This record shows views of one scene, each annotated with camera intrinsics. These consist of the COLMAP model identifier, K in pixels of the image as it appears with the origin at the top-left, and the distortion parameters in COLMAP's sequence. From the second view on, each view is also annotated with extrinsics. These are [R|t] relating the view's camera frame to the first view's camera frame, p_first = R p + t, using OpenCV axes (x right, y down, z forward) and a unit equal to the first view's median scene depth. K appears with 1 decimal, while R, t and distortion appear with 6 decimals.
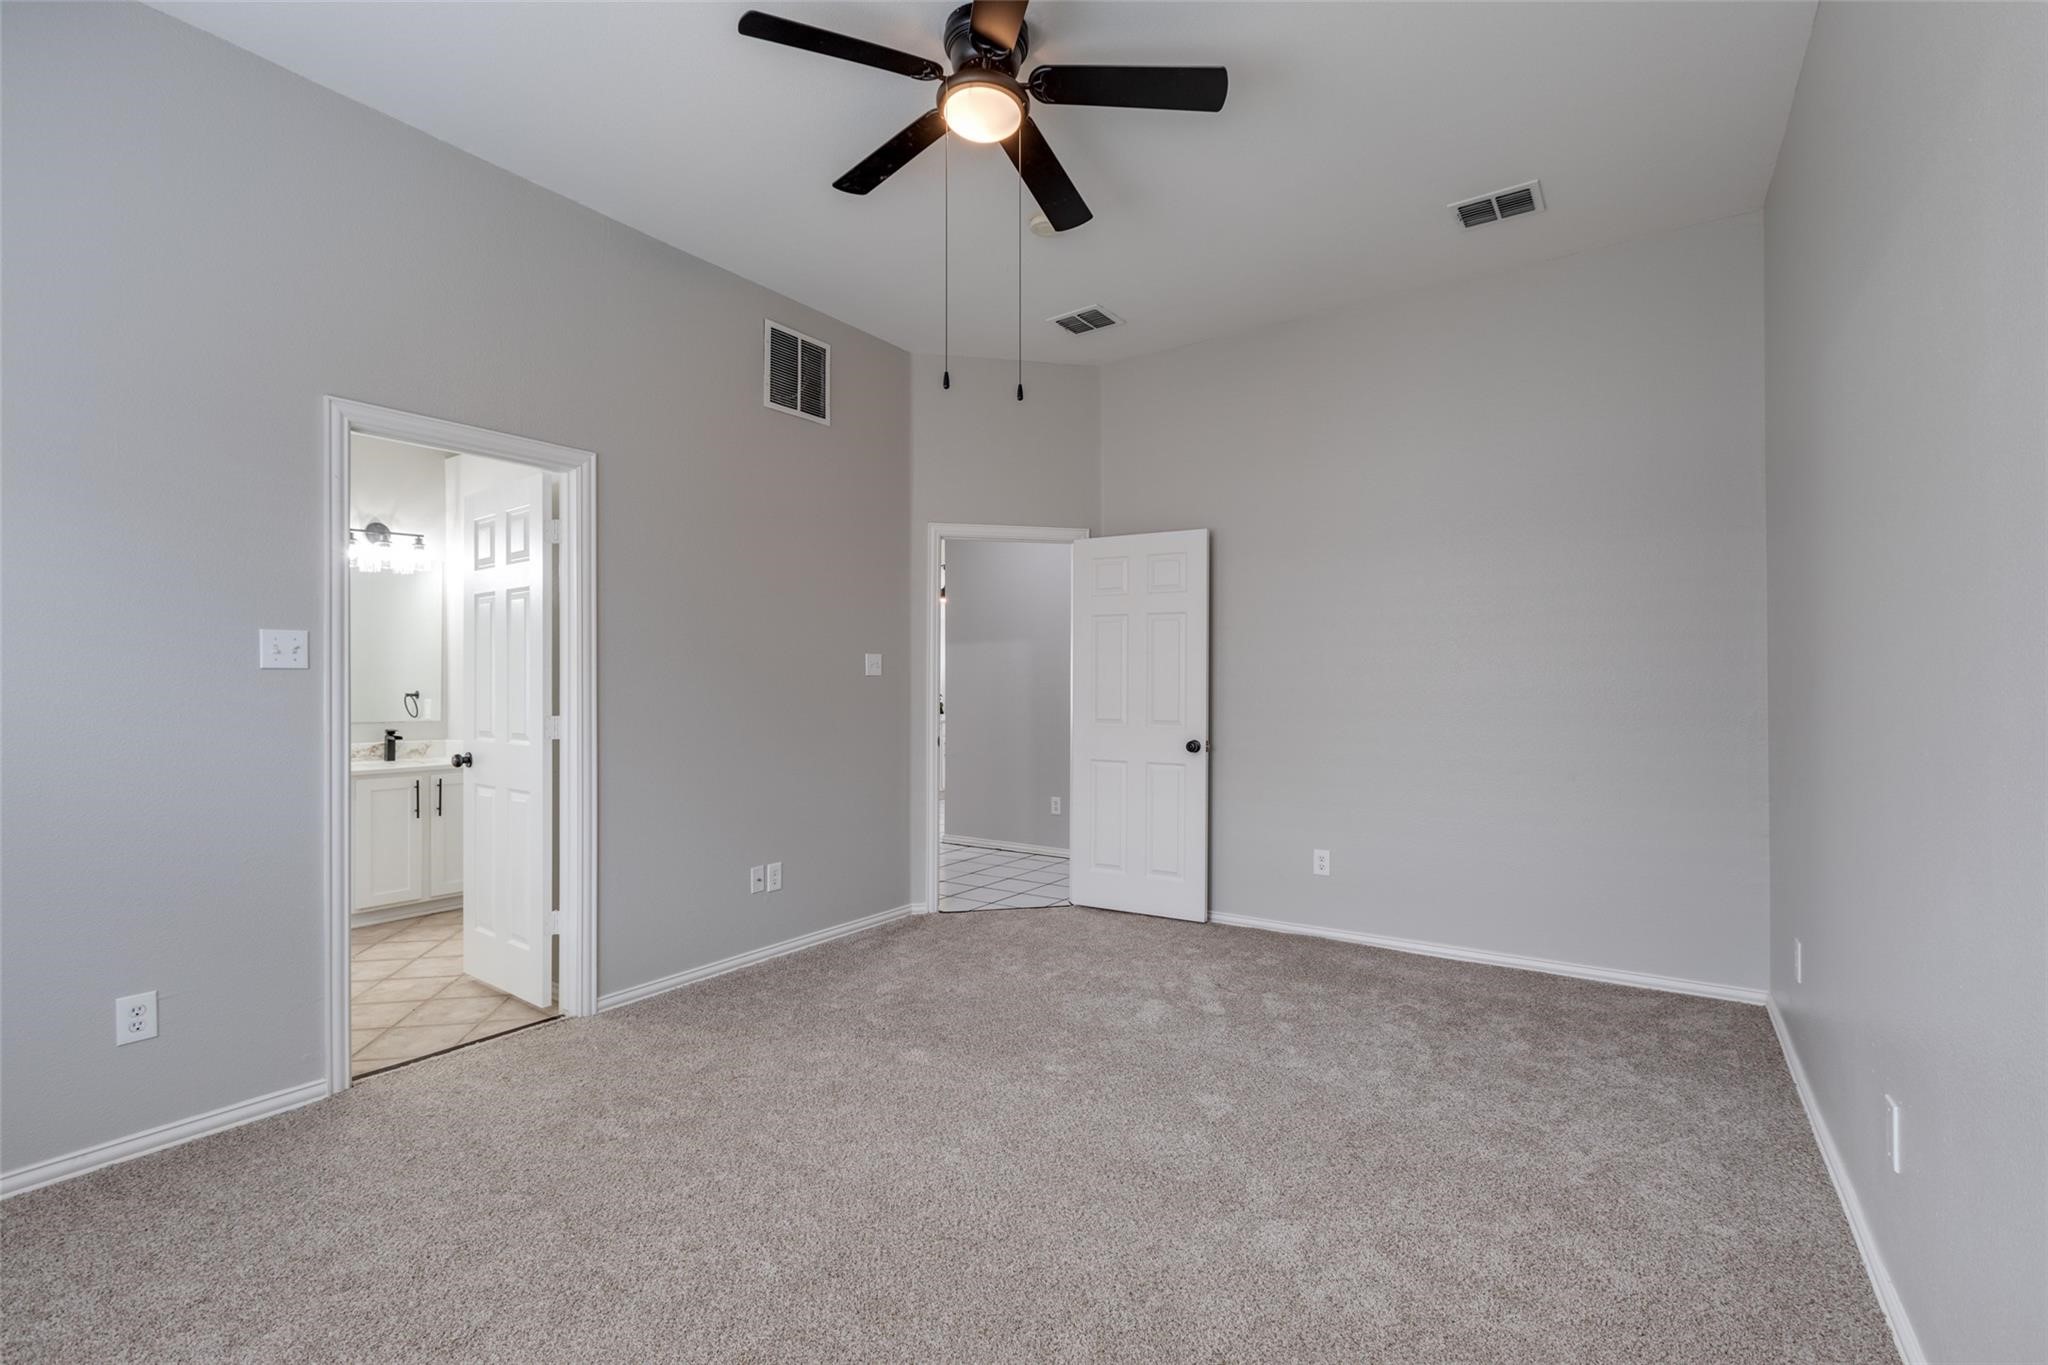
lens RADIAL K [[901.6, 0, 1025.9], [0, 901.6, 683.5], [0, 0, 1]] dist [0.003634, 0.000260]
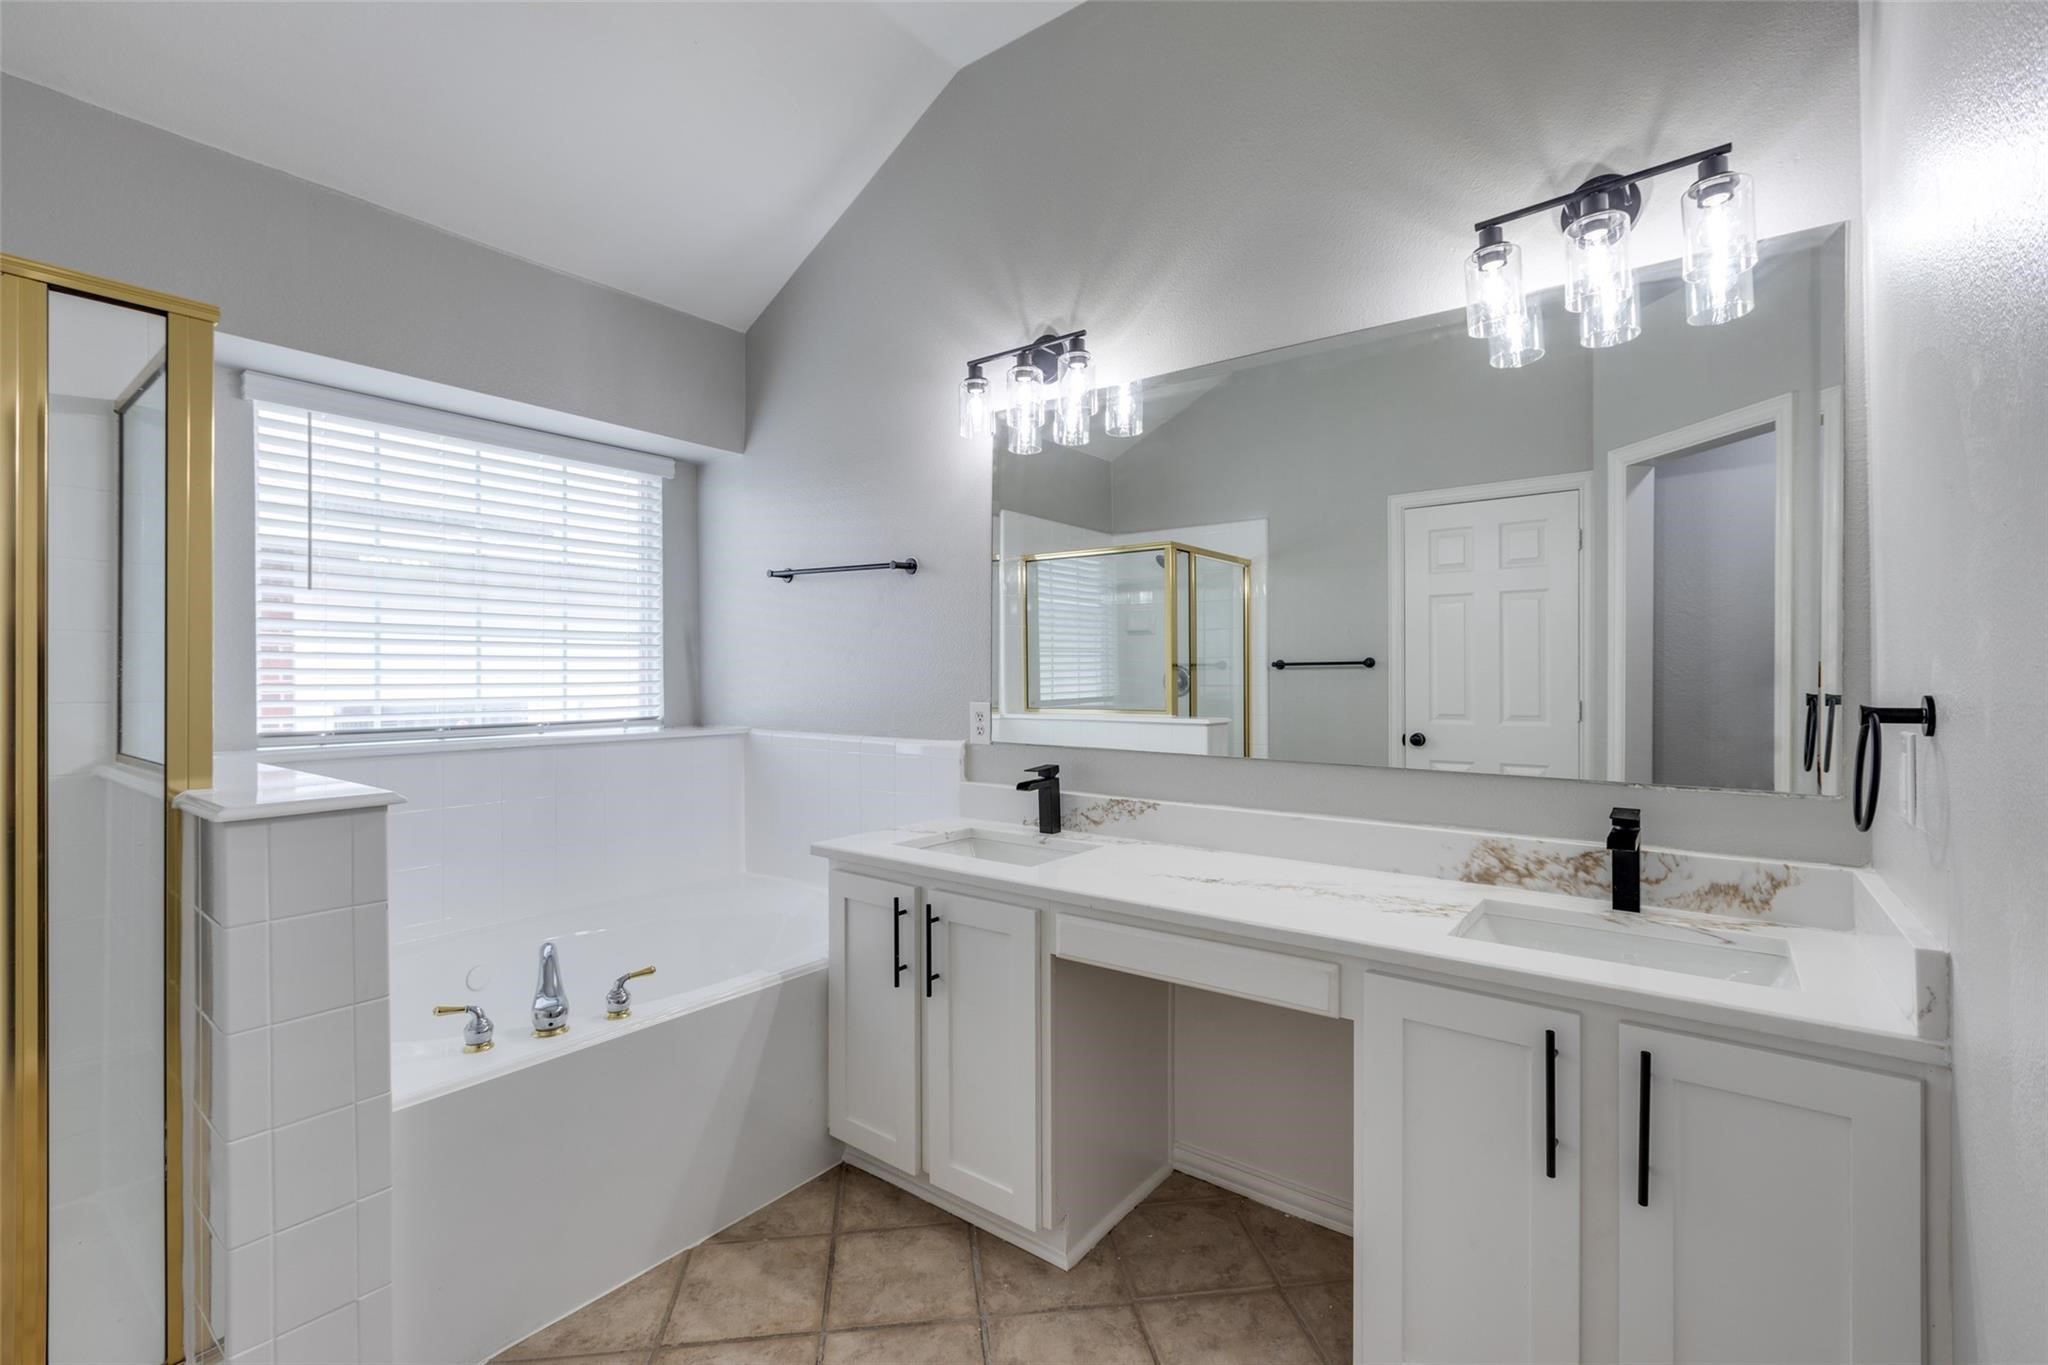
lens RADIAL K [[901.6, 0, 1022.0], [0, 901.6, 674.4], [0, 0, 1]] dist [0.003634, 0.000260]
pose [[-0.047161, -0.003517, -0.998881, -0.383720], [0.004108, 0.999985, -0.003715, 0.004391], [0.998879, -0.004278, -0.047146, 0.813861]]
